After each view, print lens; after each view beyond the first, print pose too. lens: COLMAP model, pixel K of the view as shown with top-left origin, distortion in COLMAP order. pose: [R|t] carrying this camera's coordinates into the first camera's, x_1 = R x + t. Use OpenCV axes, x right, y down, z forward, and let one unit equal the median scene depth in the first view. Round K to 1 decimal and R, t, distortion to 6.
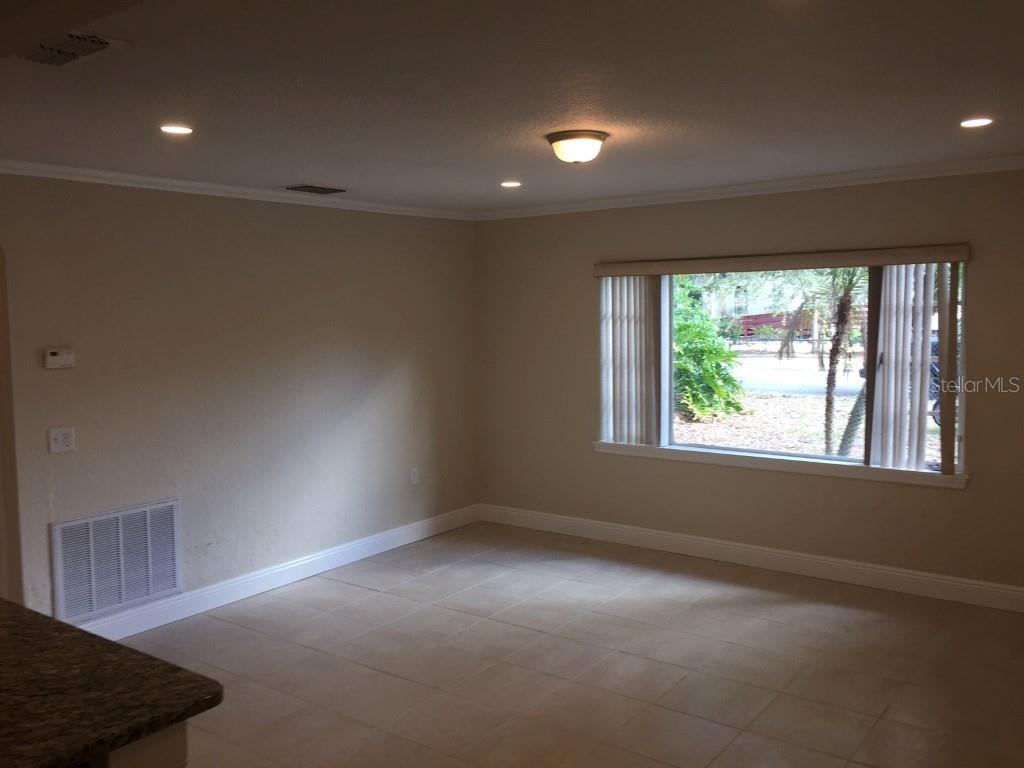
lens RADIAL K [[862.5, 0, 513.2], [0, 862.5, 380.5], [0, 0, 1]] dist [0.013008, -0.006485]
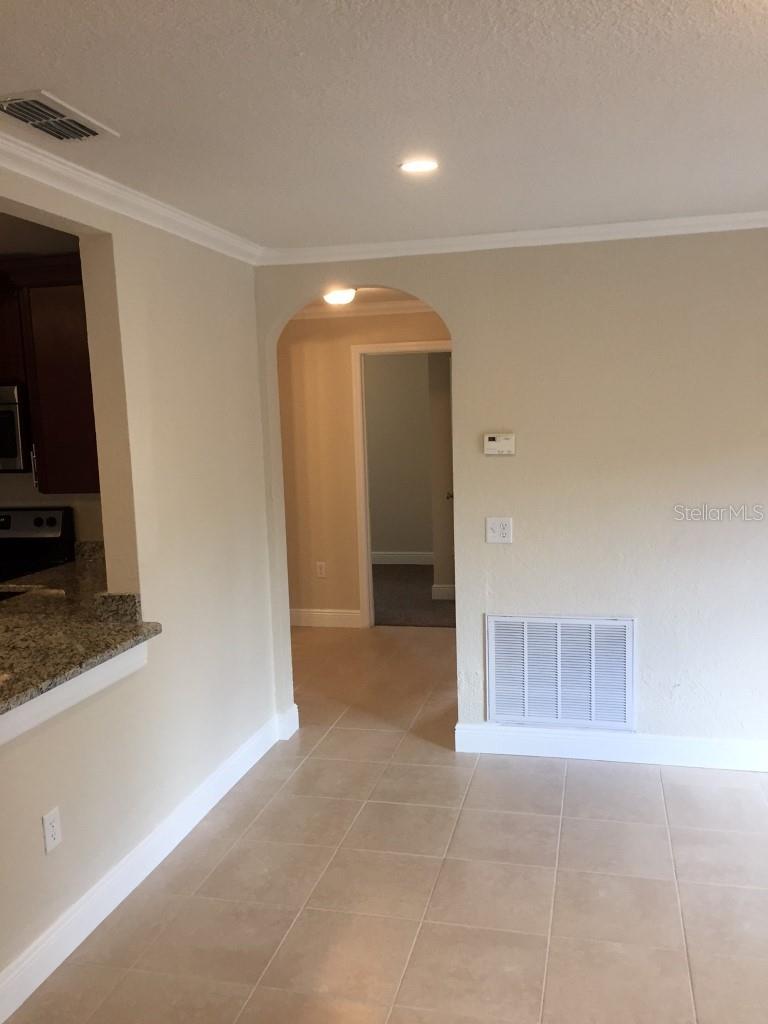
lens RADIAL K [[862.5, 0, 385.4], [0, 862.5, 516.4], [0, 0, 1]] dist [0.013008, -0.006485]
pose [[0.386578, 0.107193, -0.916006, 0.291188], [-0.053019, 0.994163, 0.093964, -0.028275], [0.920731, 0.012241, 0.390005, 0.506494]]
